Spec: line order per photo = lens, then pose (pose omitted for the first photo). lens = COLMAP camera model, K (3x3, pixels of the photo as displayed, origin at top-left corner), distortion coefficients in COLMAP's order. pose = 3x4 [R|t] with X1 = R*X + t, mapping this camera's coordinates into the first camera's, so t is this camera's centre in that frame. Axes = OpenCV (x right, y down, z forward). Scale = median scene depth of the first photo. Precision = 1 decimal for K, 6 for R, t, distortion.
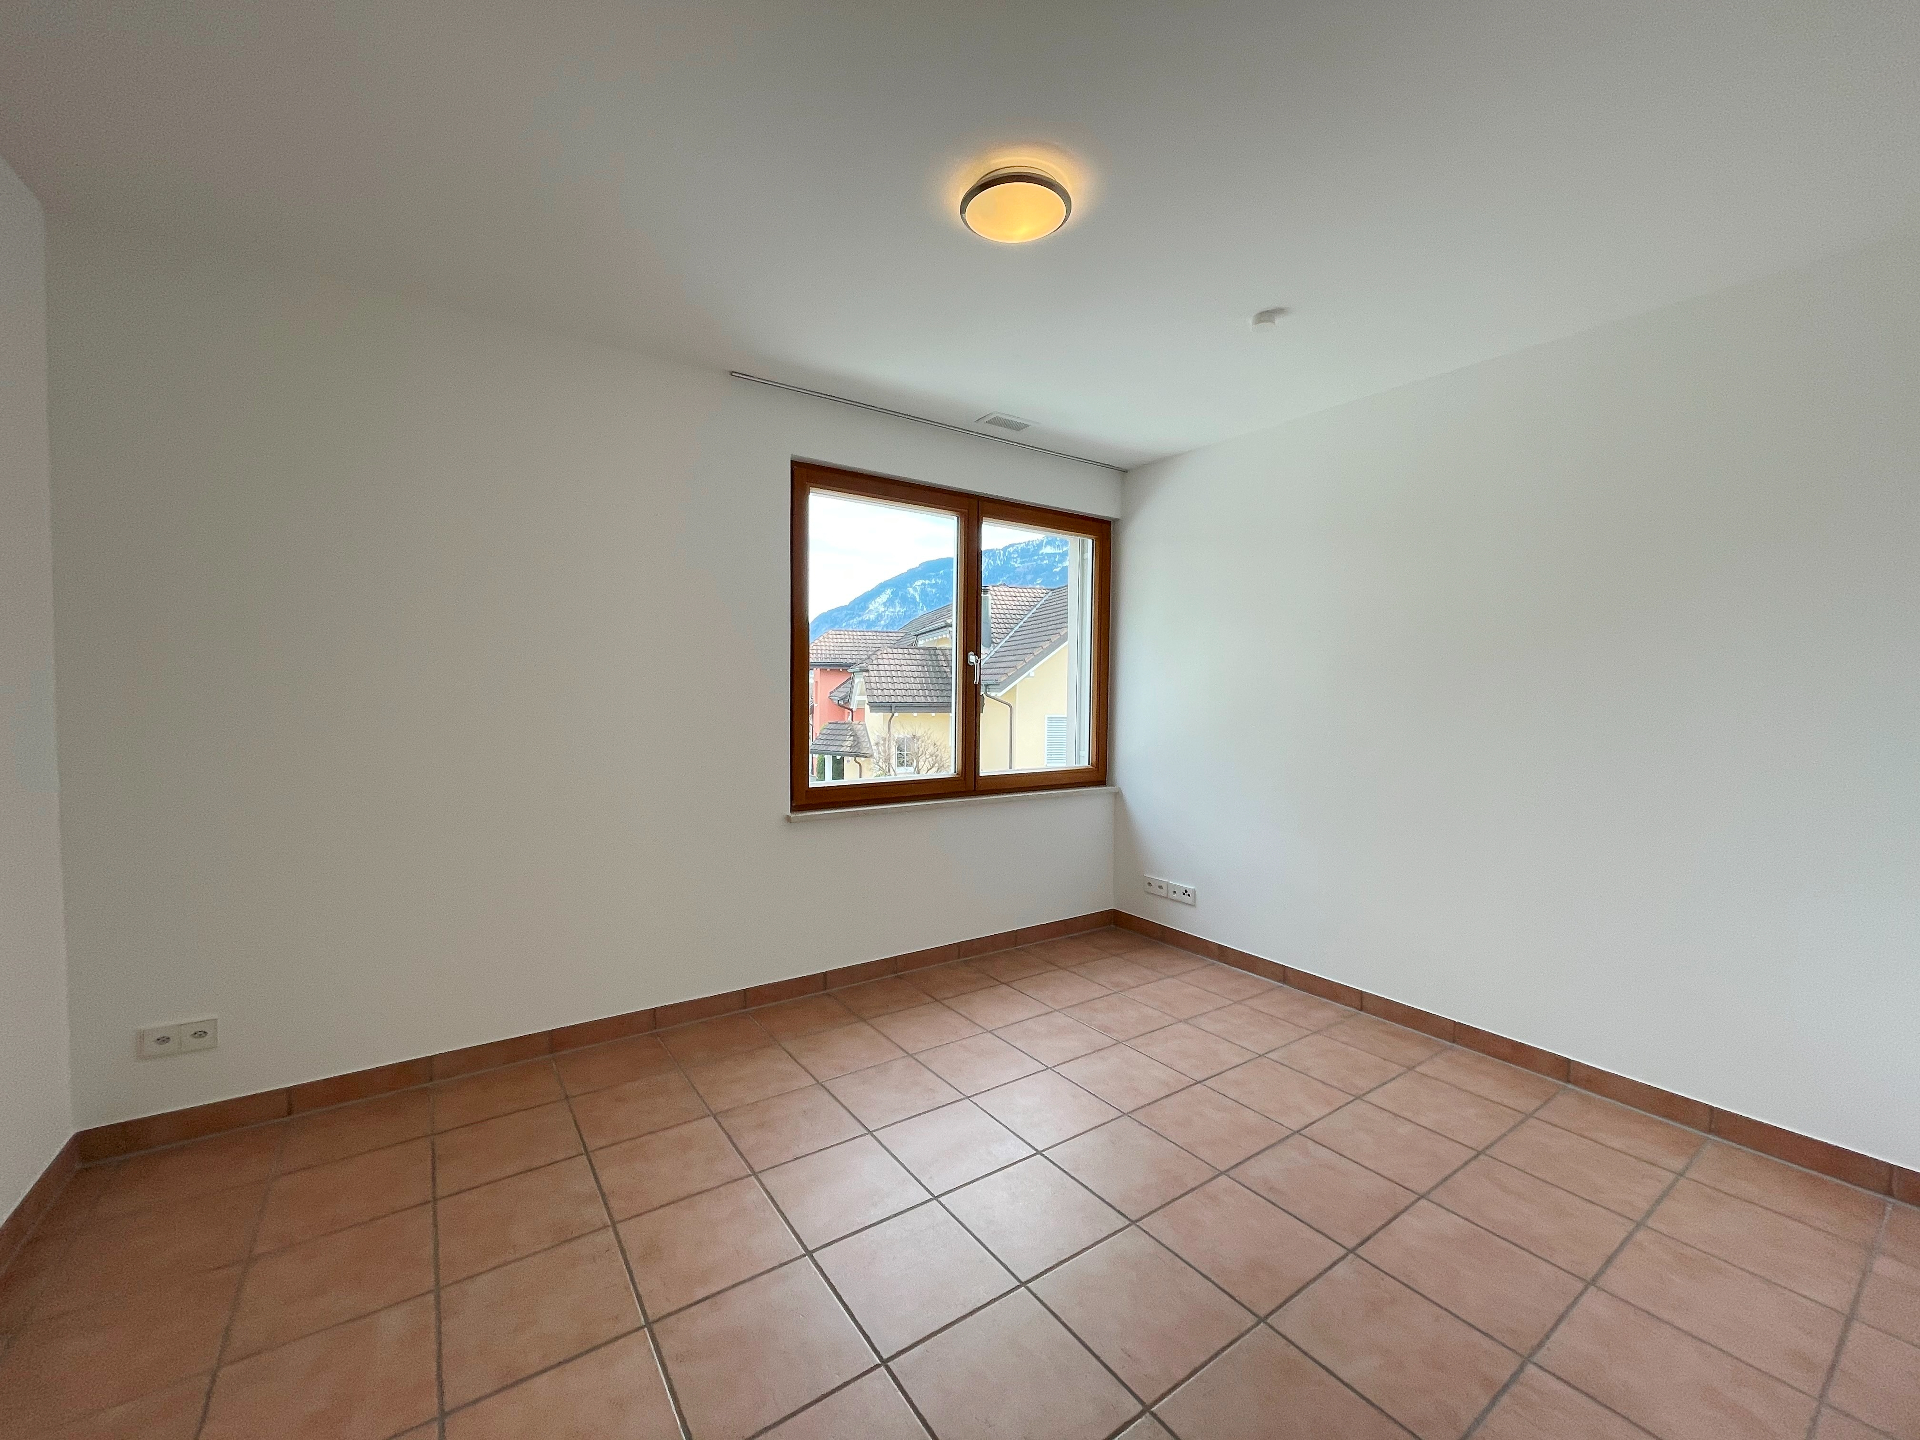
lens RADIAL K [[772.2, 0, 933.6], [0, 772.2, 710.9], [0, 0, 1]] dist [-0.011847, -0.000229]
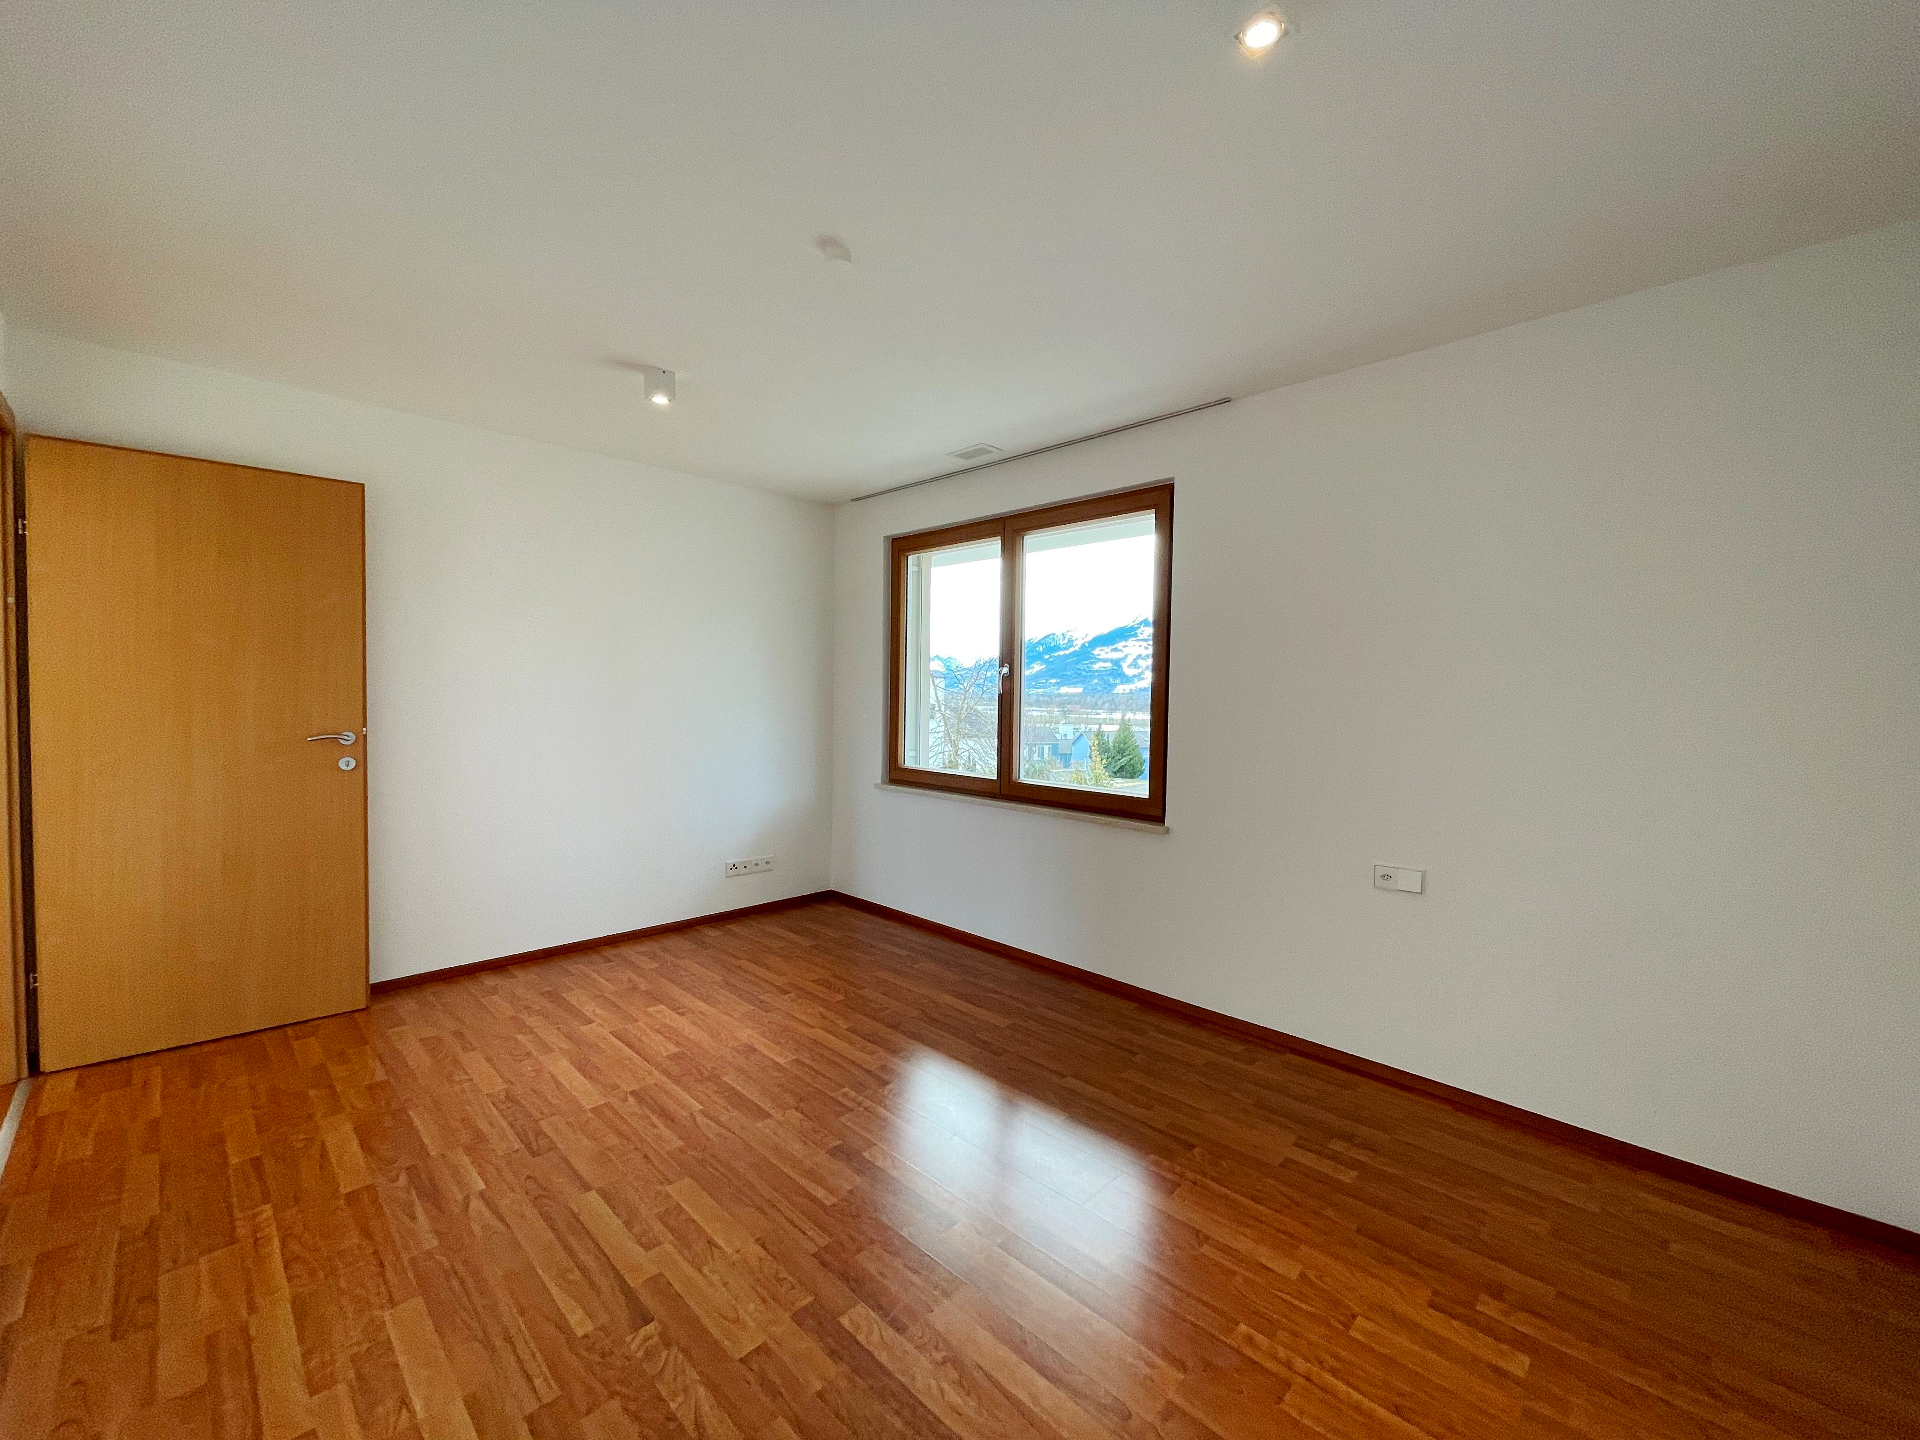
lens RADIAL K [[773.9, 0, 966.2], [0, 773.9, 746.7], [0, 0, 1]] dist [-0.000468, -0.000009]
pose [[0.199130, 0.053203, -0.978528, 0.990524], [-0.054400, 0.997586, 0.043169, -0.005703], [0.978462, 0.044635, 0.201544, 0.660099]]
